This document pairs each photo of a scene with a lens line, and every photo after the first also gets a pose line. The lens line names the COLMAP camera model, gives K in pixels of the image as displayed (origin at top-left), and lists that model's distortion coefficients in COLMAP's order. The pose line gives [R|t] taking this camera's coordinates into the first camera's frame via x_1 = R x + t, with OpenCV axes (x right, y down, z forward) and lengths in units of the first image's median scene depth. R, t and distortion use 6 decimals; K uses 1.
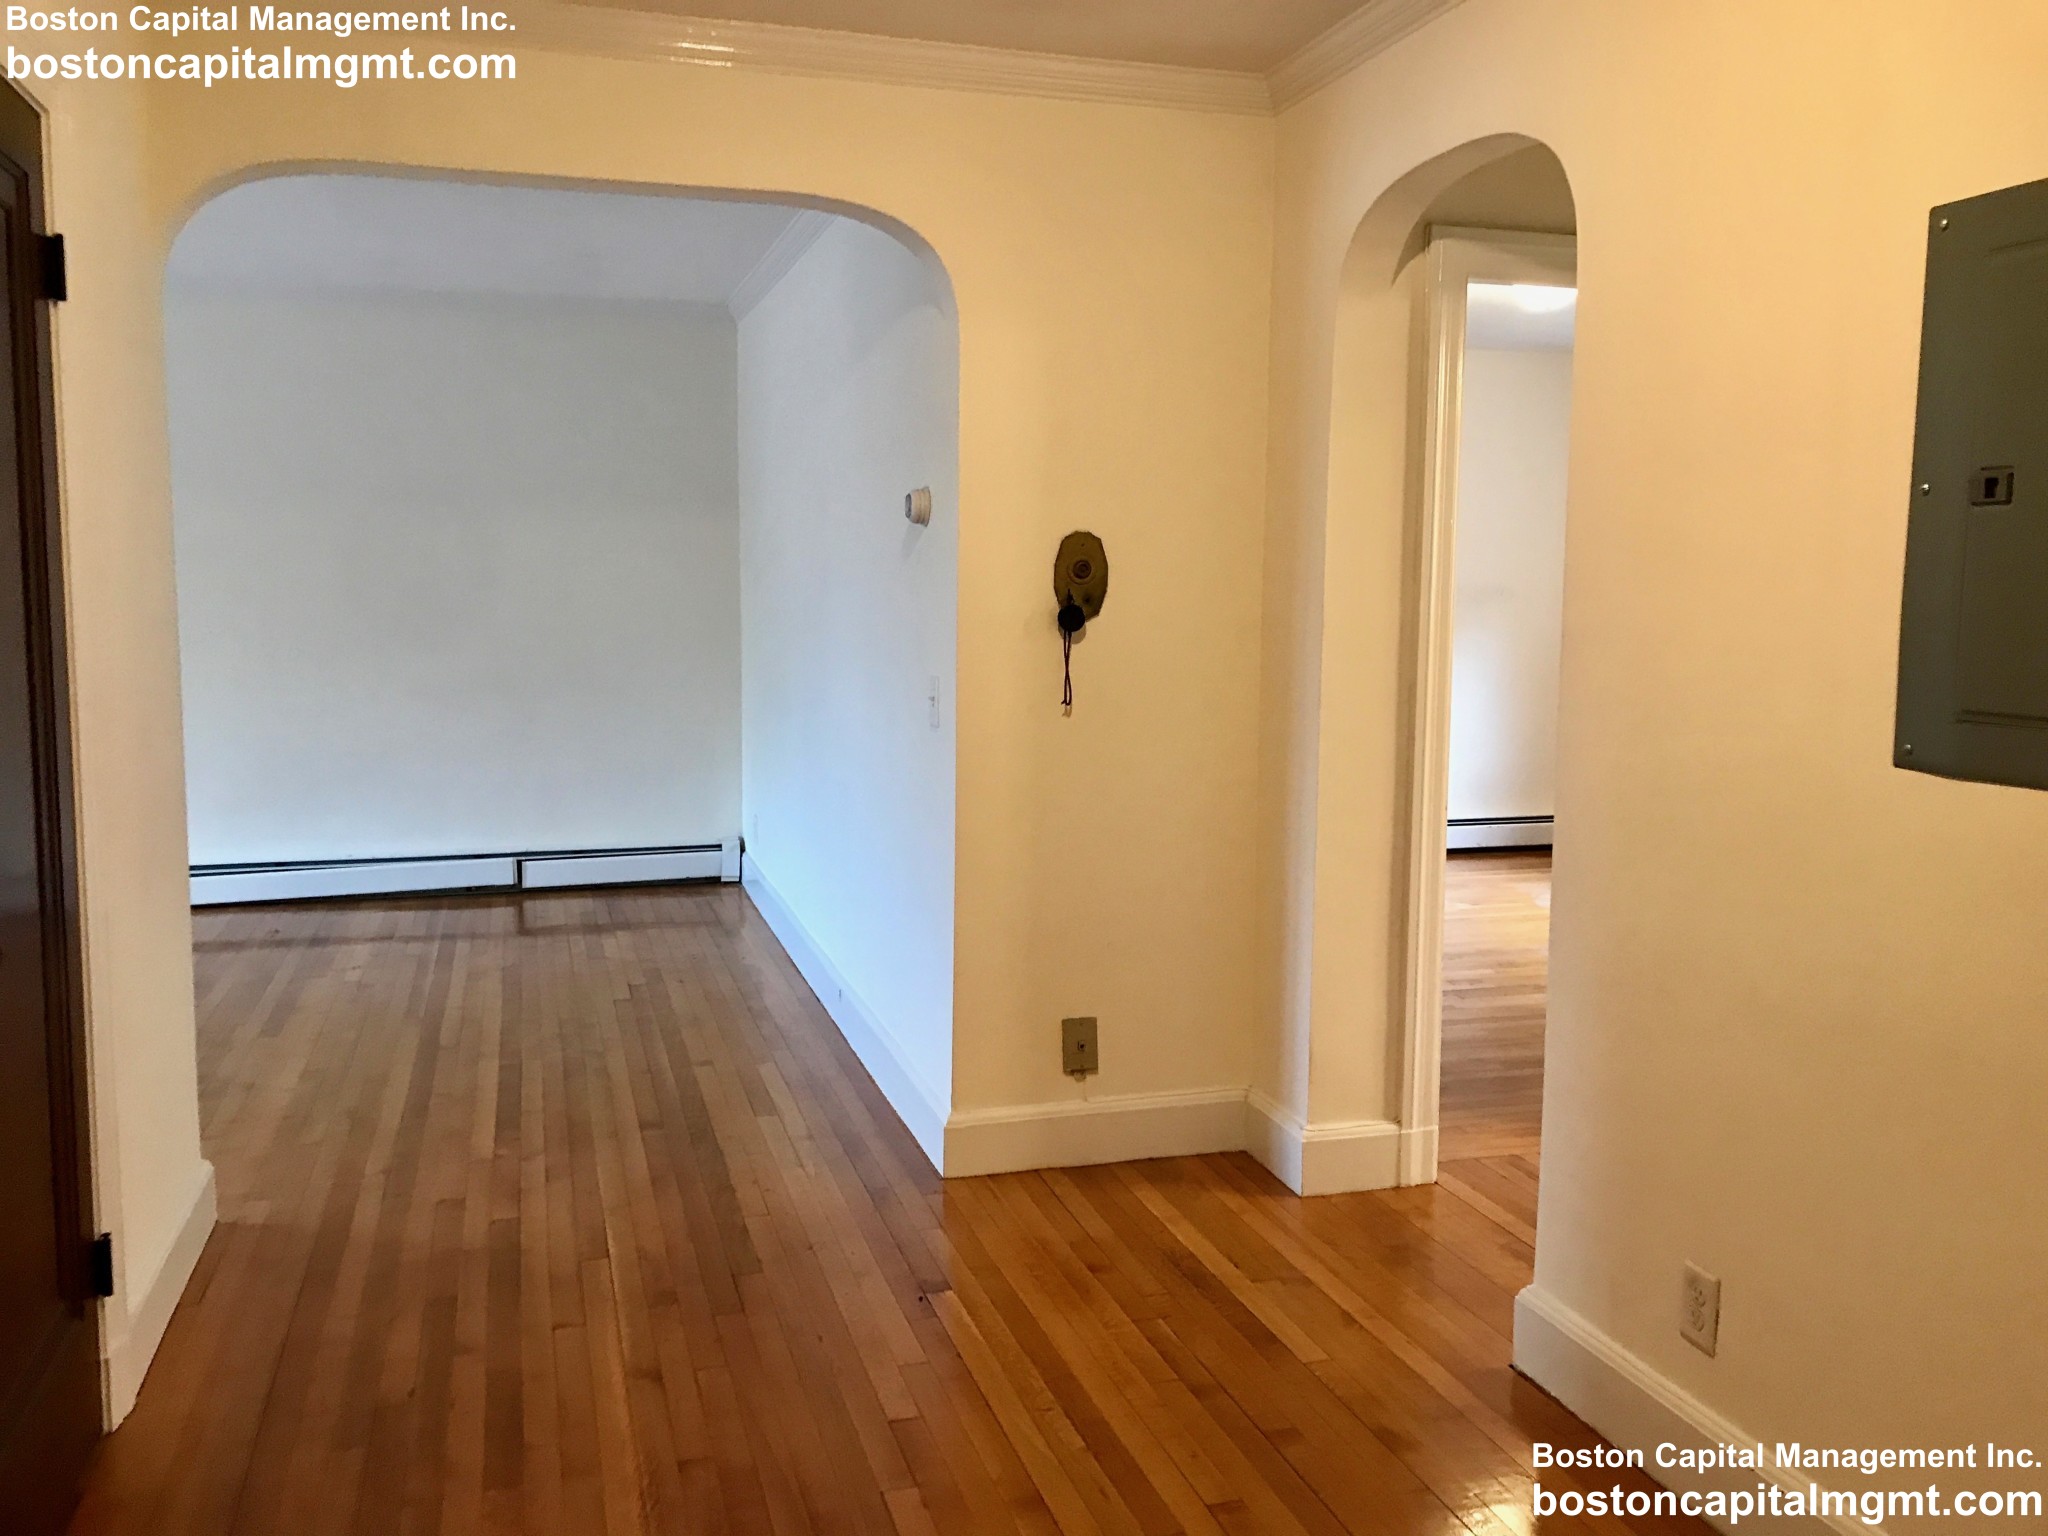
lens RADIAL K [[1654.2, 0, 1021.6], [0, 1654.2, 719.6], [0, 0, 1]] dist [0.004551, 0.000306]
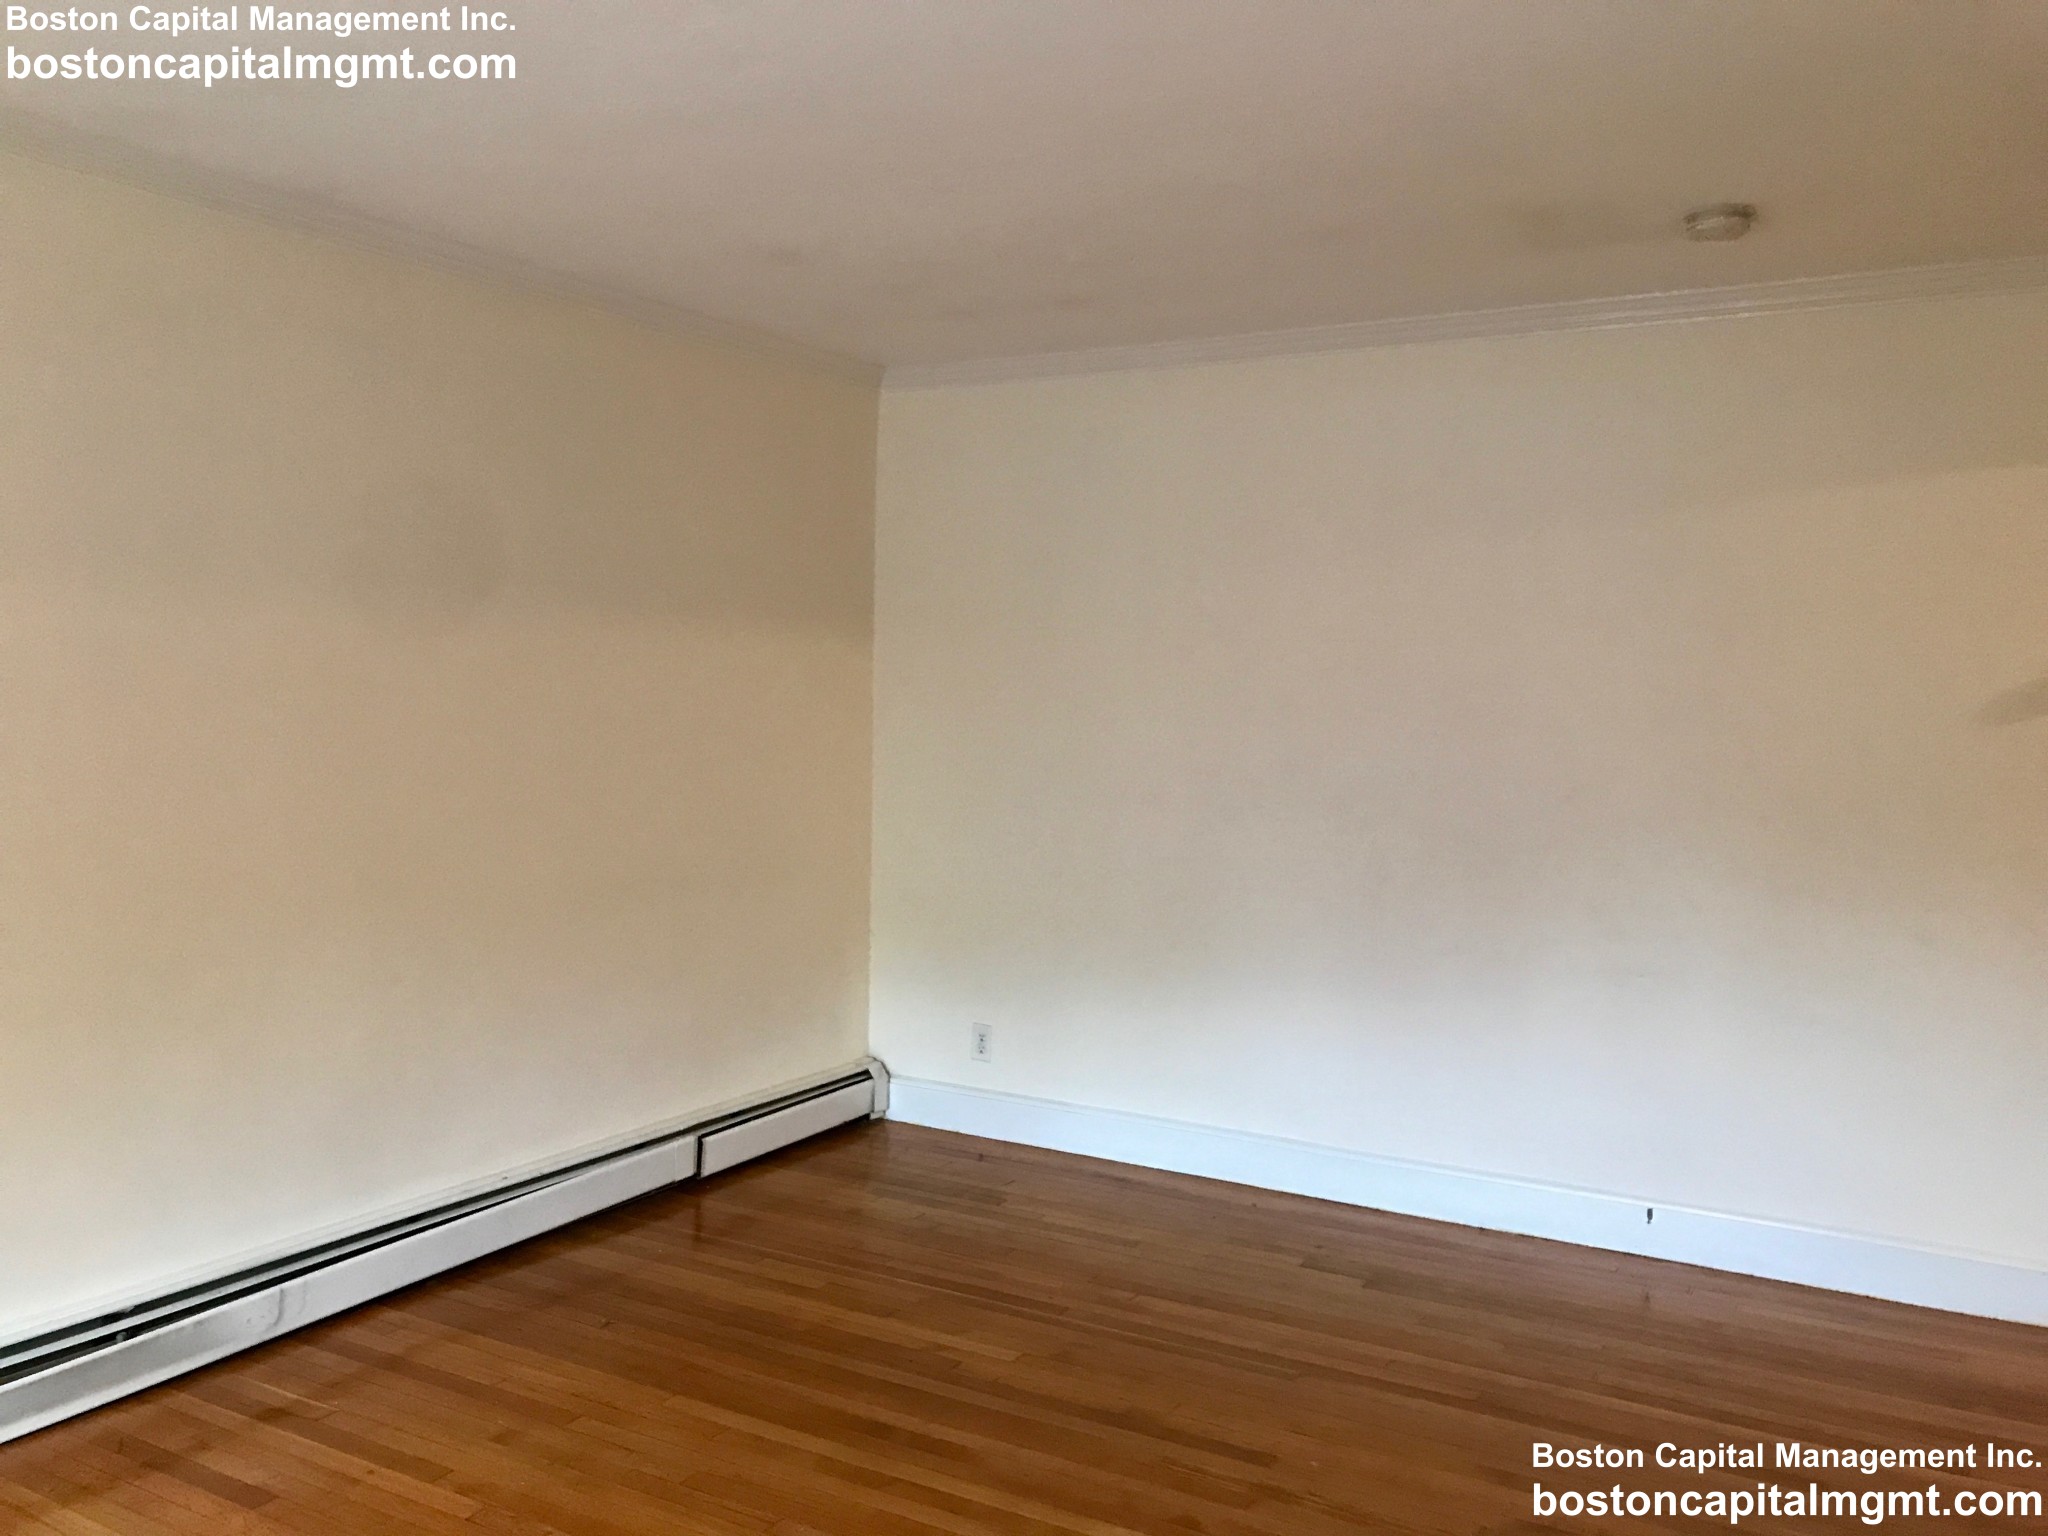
lens RADIAL K [[1661.0, 0, 1028.3], [0, 1661.0, 761.2], [0, 0, 1]] dist [0.025891, 0.004519]
pose [[0.719264, -0.016066, 0.694551, -1.186104], [0.042312, 0.998890, -0.020712, -0.085771], [-0.693448, 0.044285, 0.719145, 0.719424]]
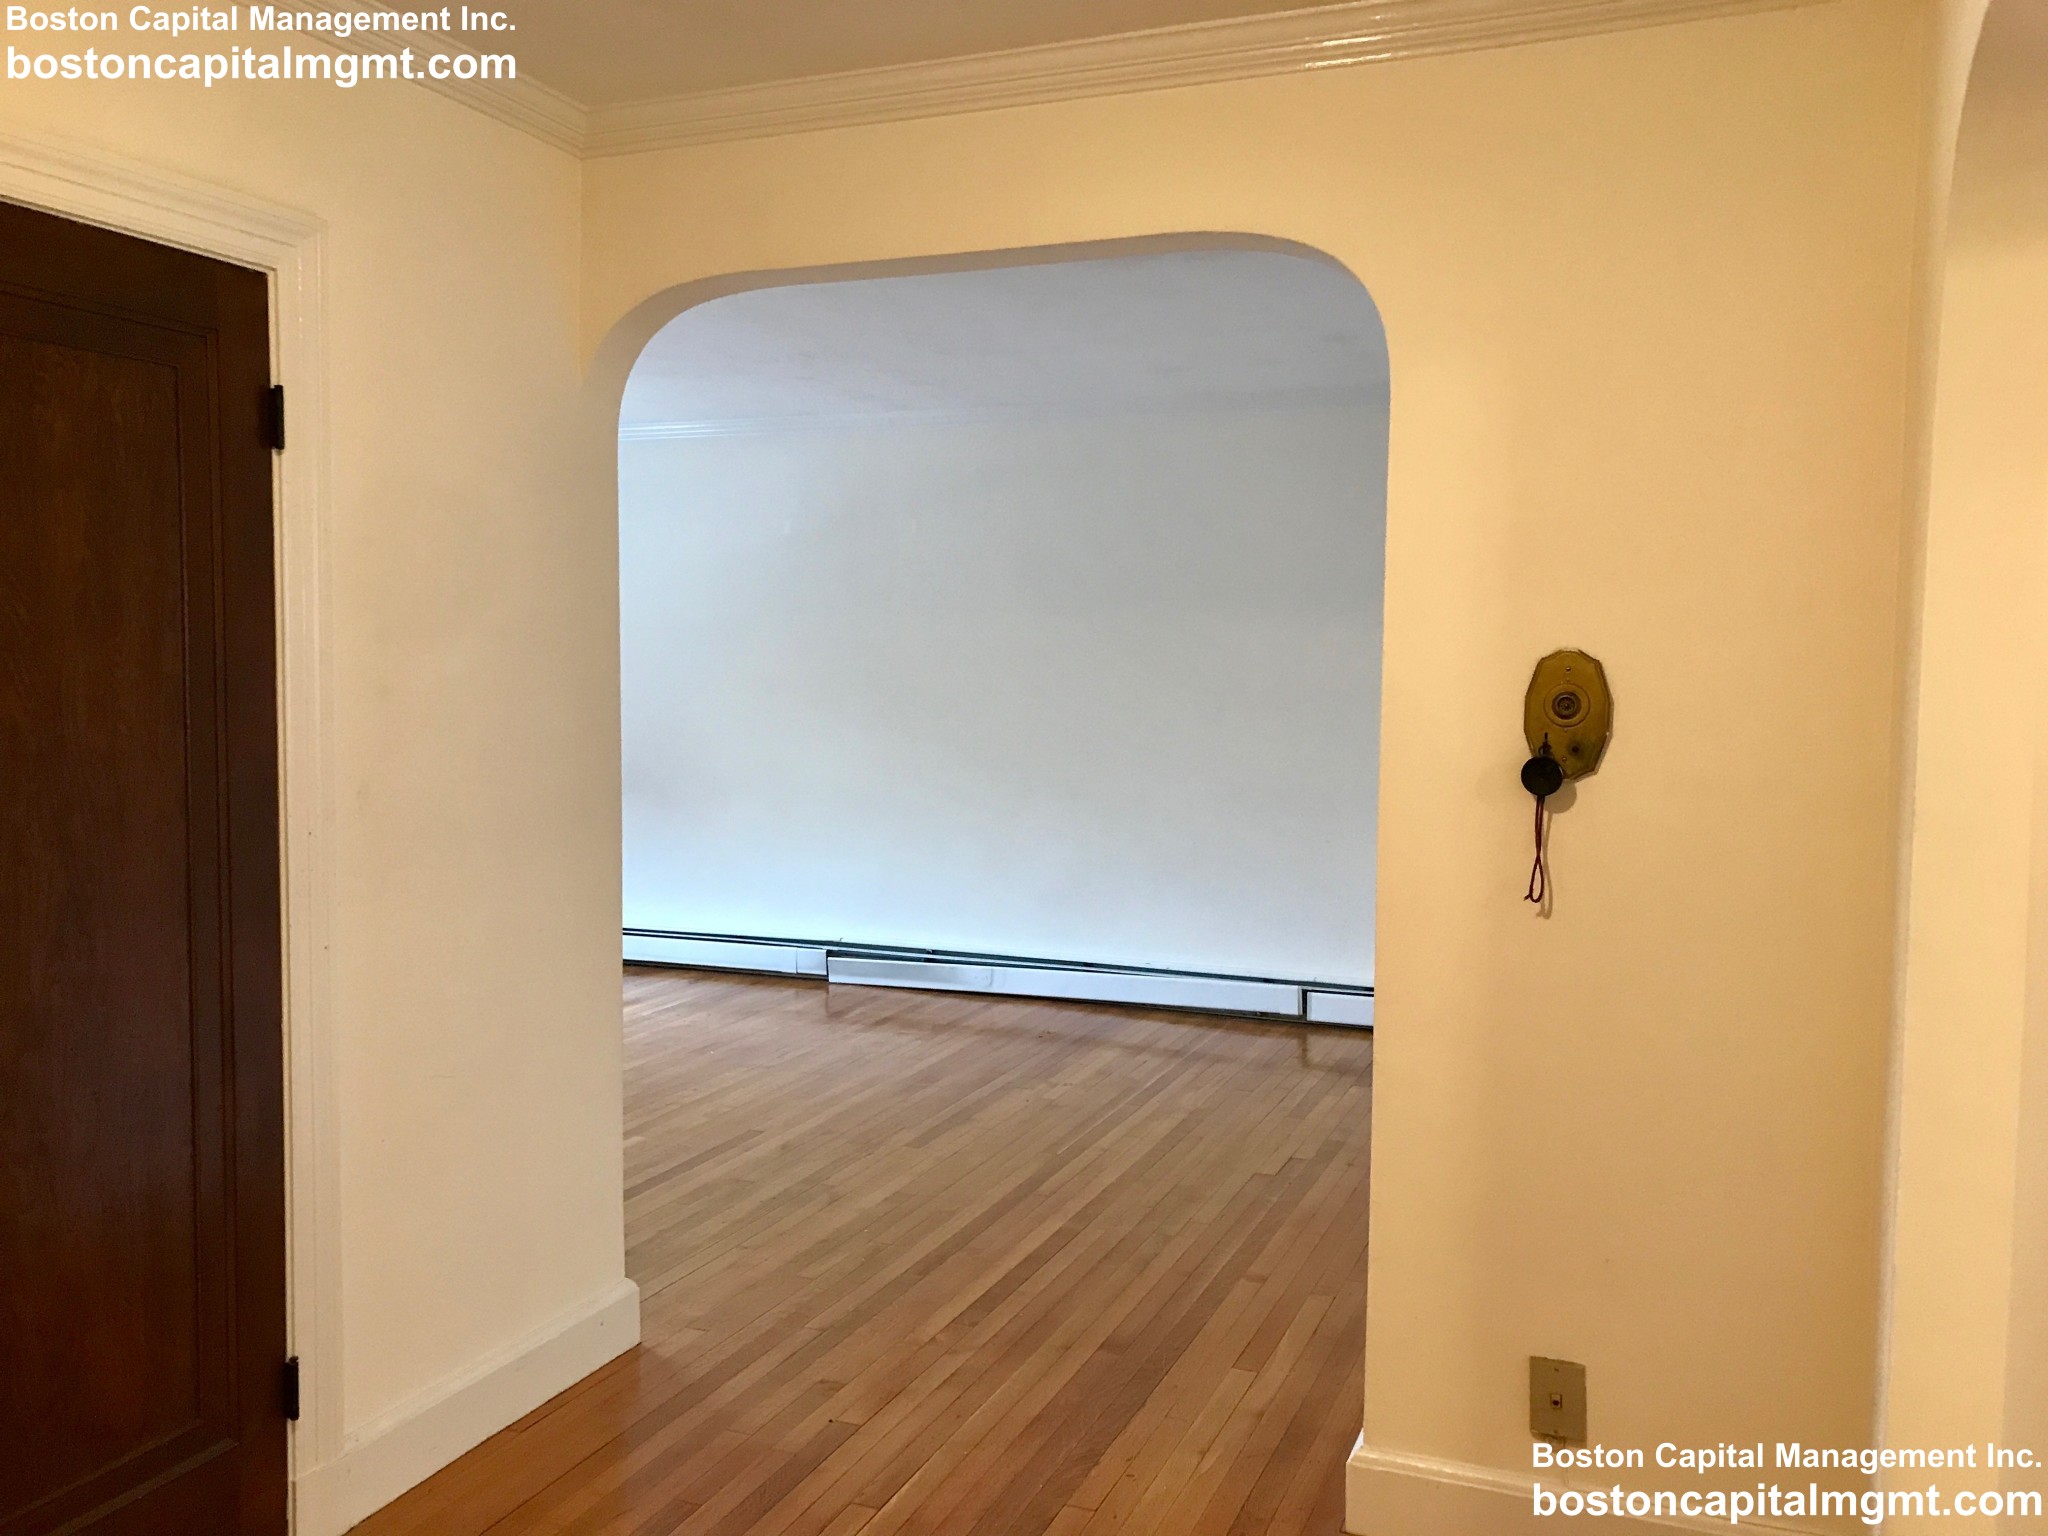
lens RADIAL K [[1661.0, 0, 1028.3], [0, 1661.0, 761.2], [0, 0, 1]] dist [0.025891, 0.004519]
pose [[0.775853, 0.037253, -0.629813, 0.278123], [-0.055193, 0.998436, -0.008934, -0.045993], [0.628494, 0.041693, 0.776696, 0.303078]]
